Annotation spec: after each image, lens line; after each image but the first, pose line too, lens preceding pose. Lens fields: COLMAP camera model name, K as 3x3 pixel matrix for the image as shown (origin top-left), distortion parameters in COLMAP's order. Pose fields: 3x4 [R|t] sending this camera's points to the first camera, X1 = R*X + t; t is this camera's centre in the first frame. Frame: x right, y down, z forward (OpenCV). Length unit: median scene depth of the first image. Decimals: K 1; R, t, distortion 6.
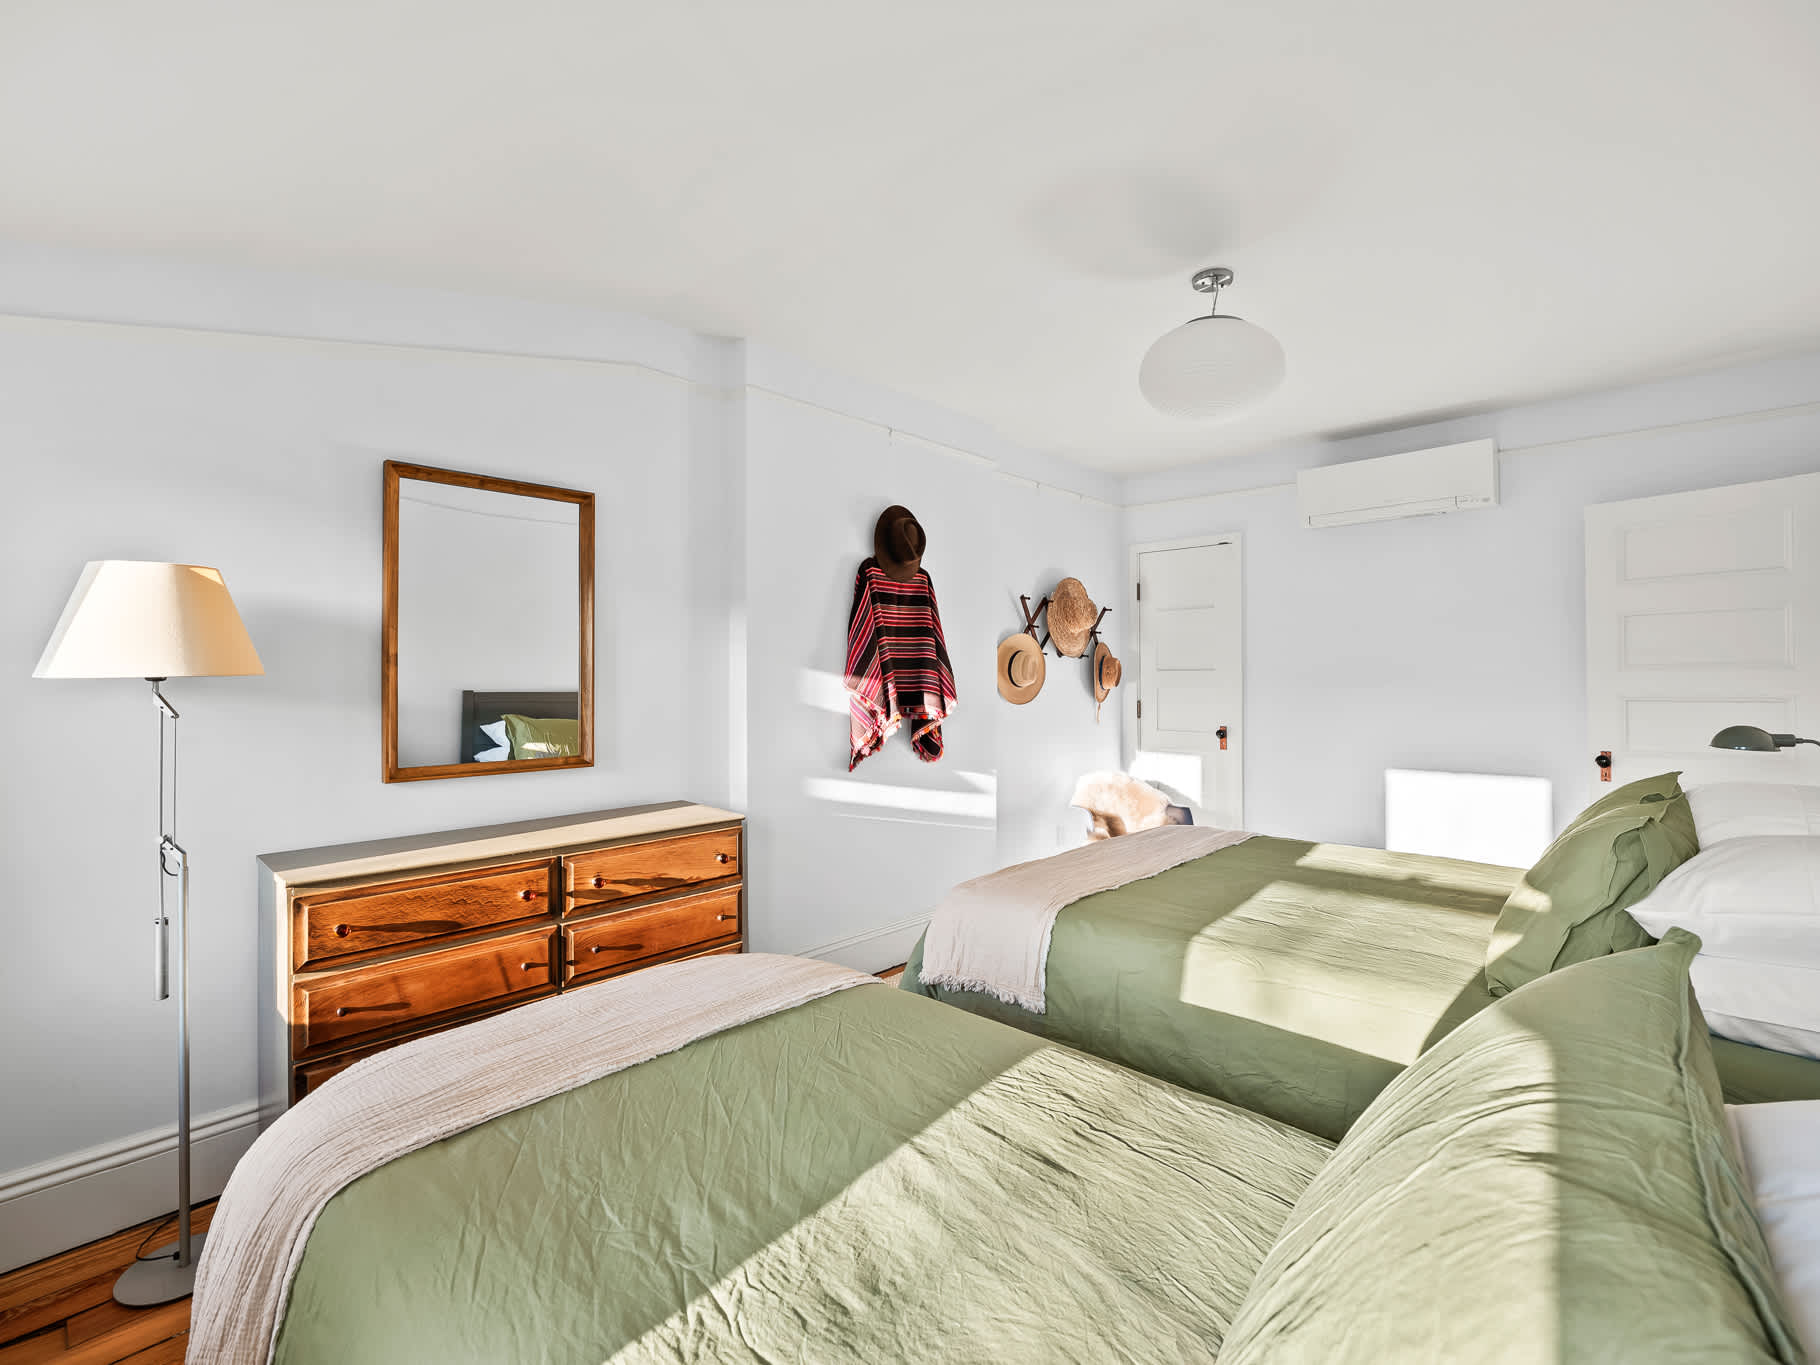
lens RADIAL K [[843.5, 0, 911.8], [0, 843.5, 678.5], [0, 0, 1]] dist [-0.001382, 0.000144]
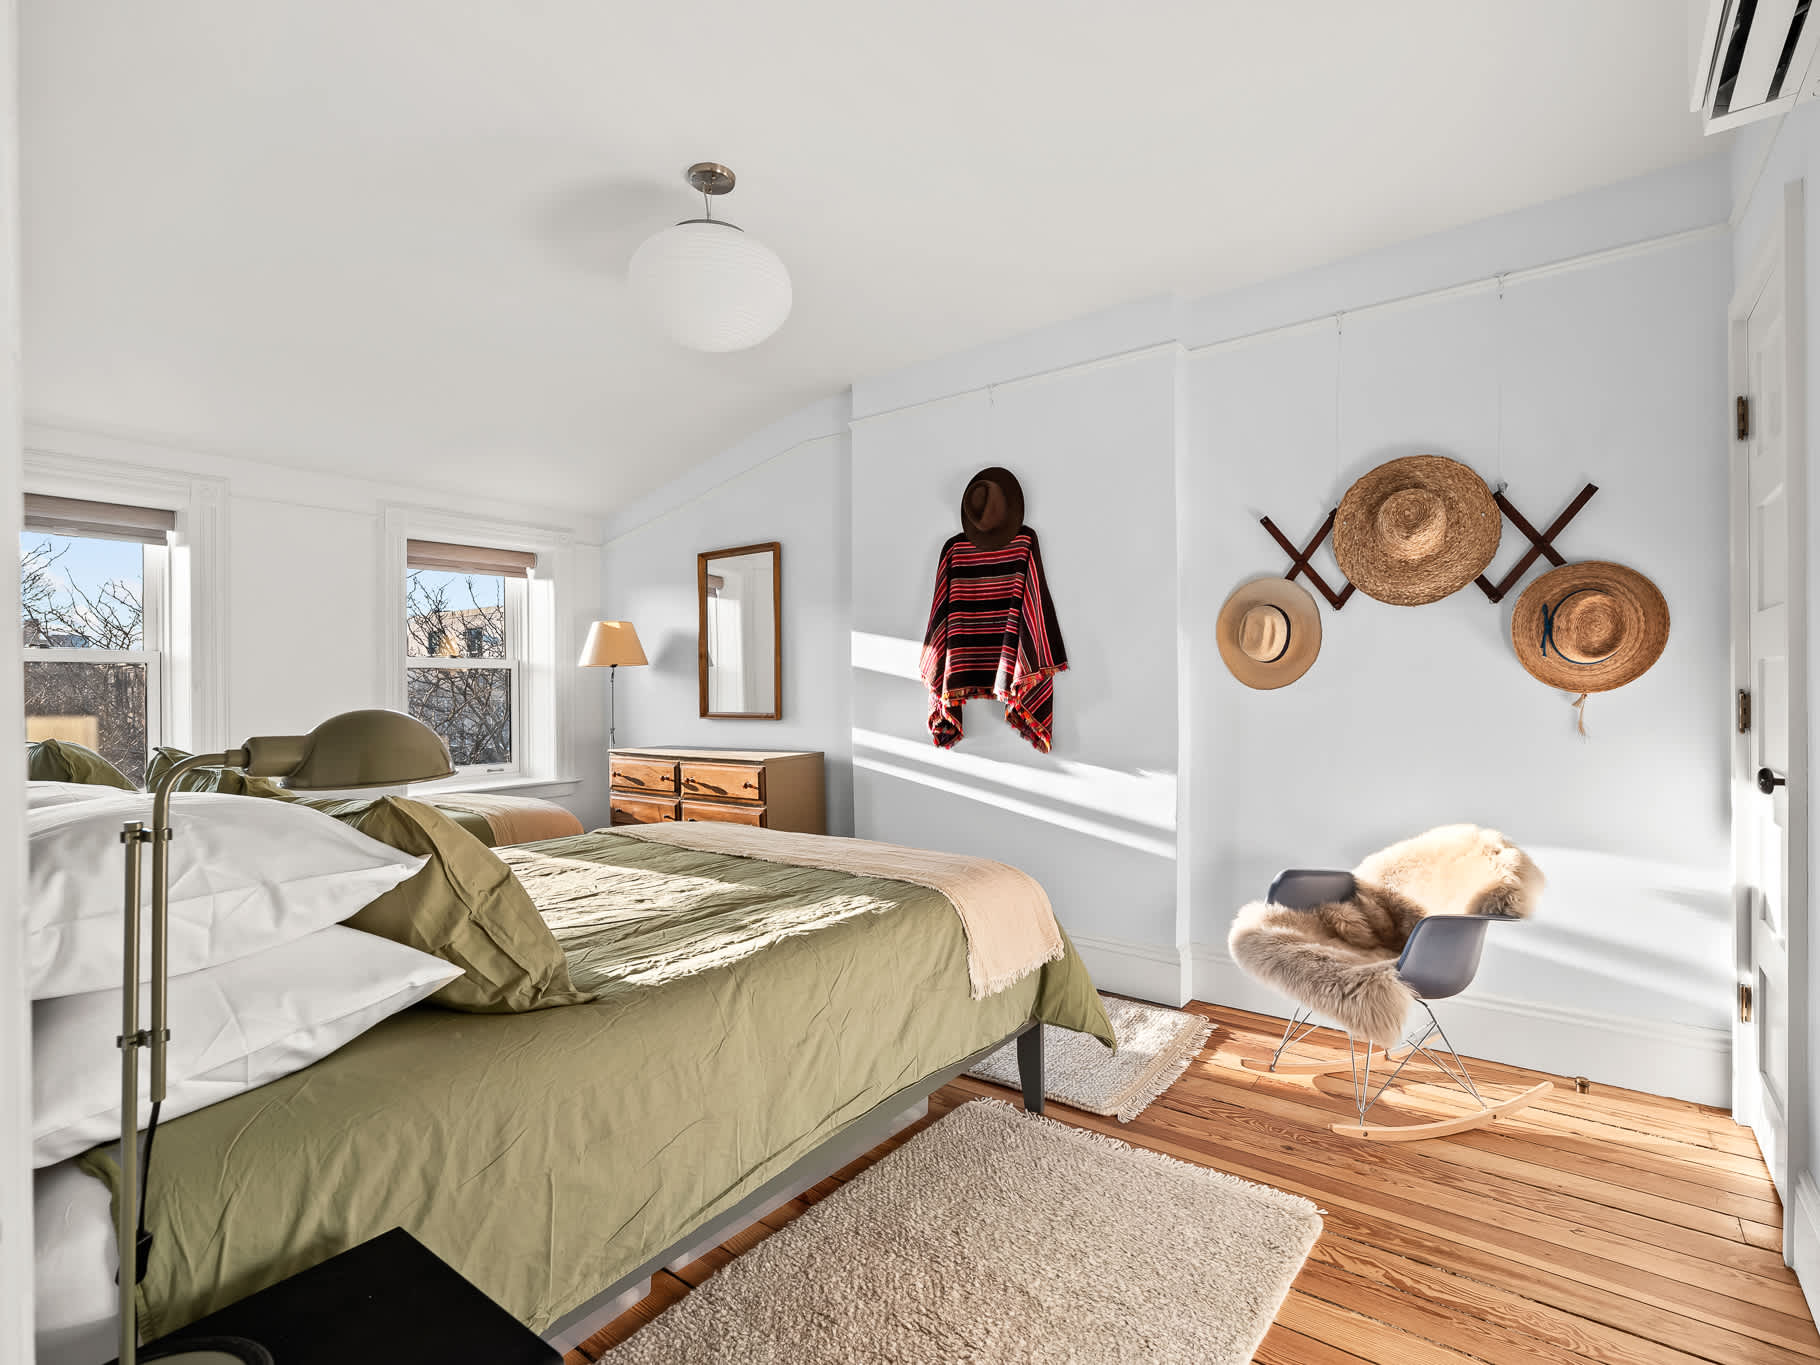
lens RADIAL K [[898.6, 0, 914.0], [0, 898.6, 680.3], [0, 0, 1]] dist [0.001094, -0.000158]
pose [[0.092003, -0.009703, -0.995711, 0.988140], [-0.000894, 0.999951, -0.009827, 0.037262], [0.995758, 0.001795, 0.091990, 0.854932]]
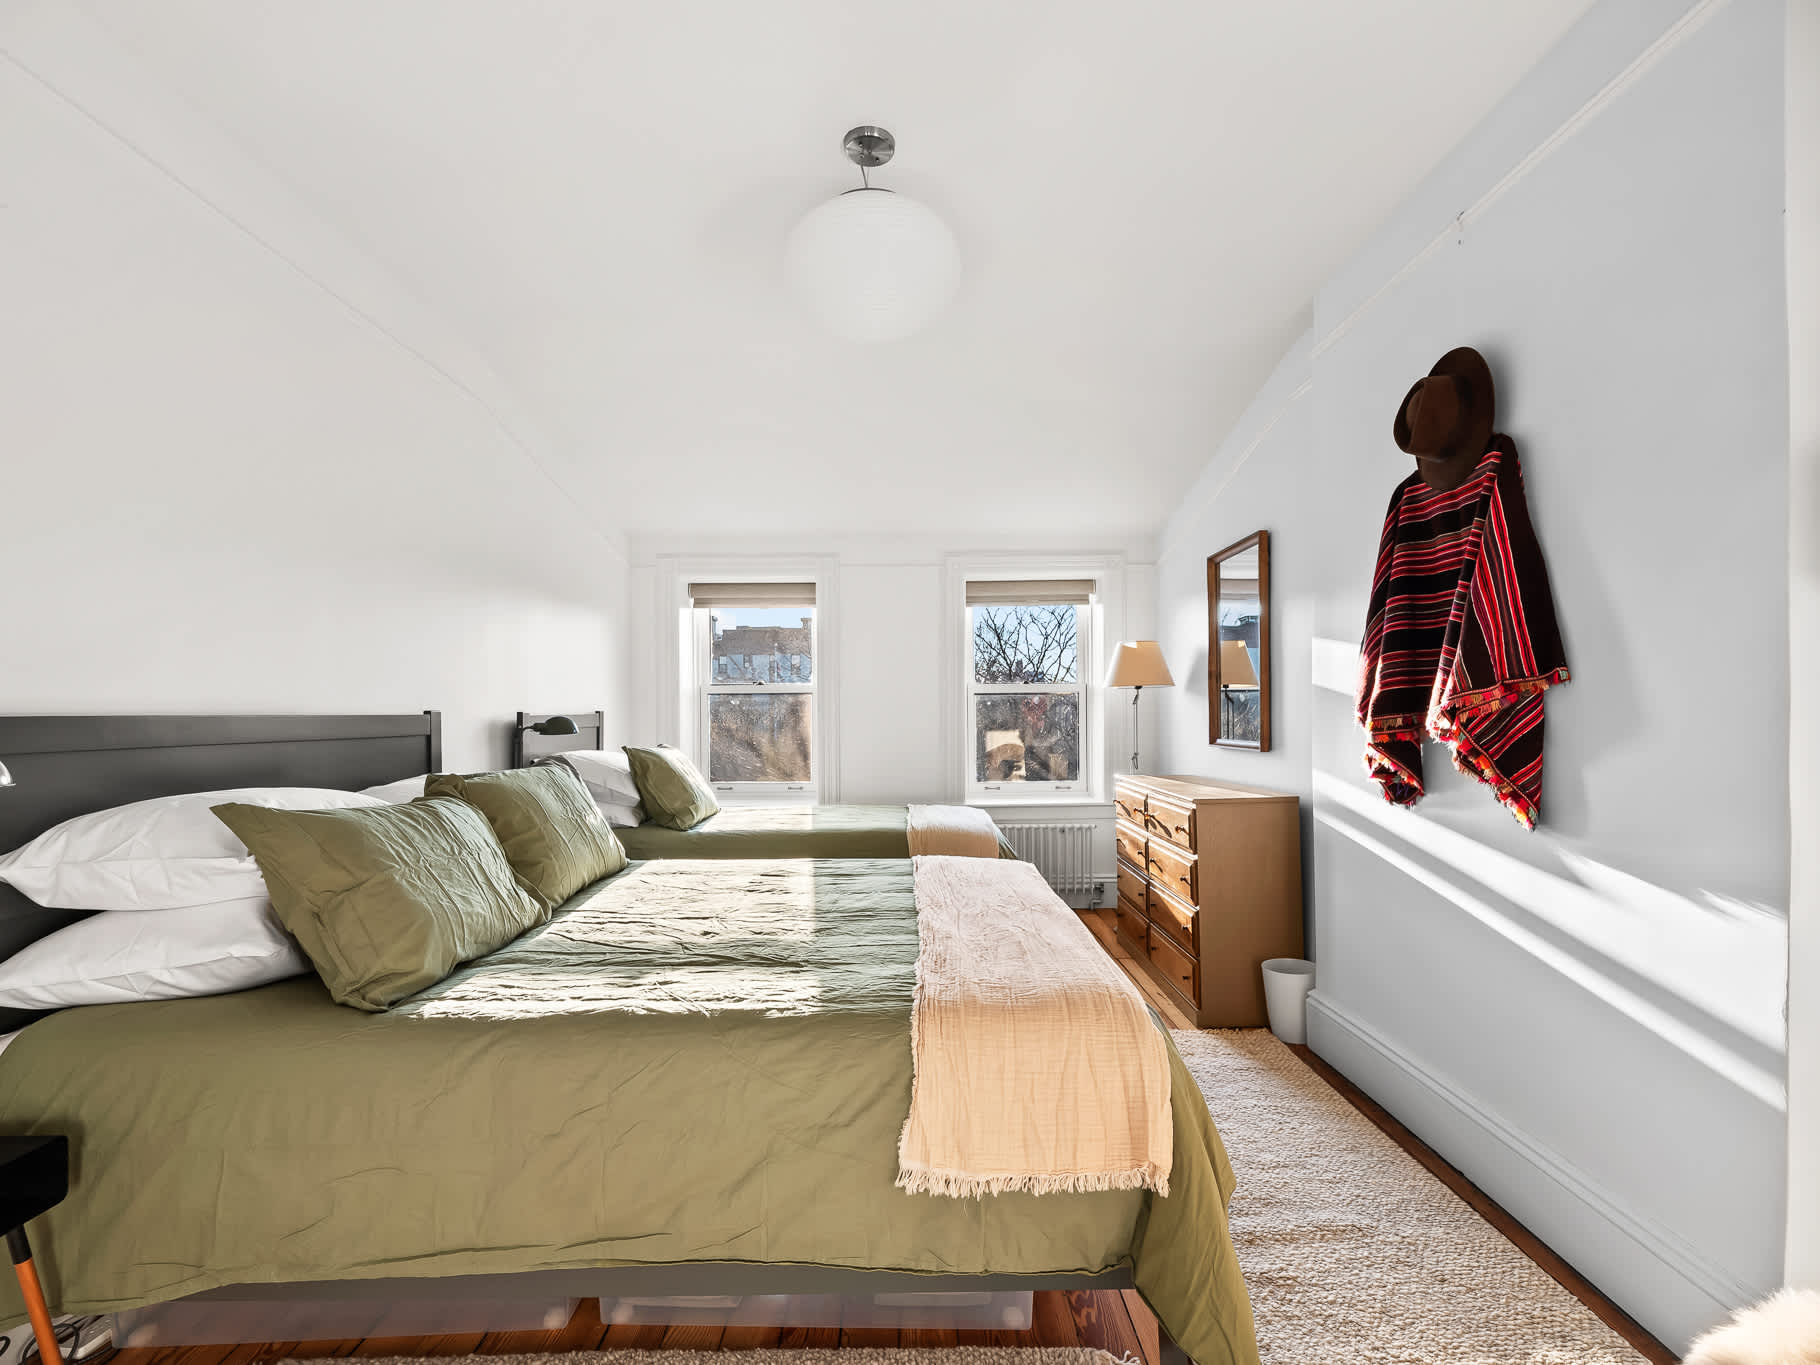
lens RADIAL K [[843.5, 0, 906.7], [0, 843.5, 711.1], [0, 0, 1]] dist [-0.001382, 0.000144]
pose [[-0.744000, 0.001838, -0.668177, 0.650178], [-0.001706, 0.999988, 0.004650, 0.030931], [0.668177, 0.004599, -0.743988, 1.218685]]
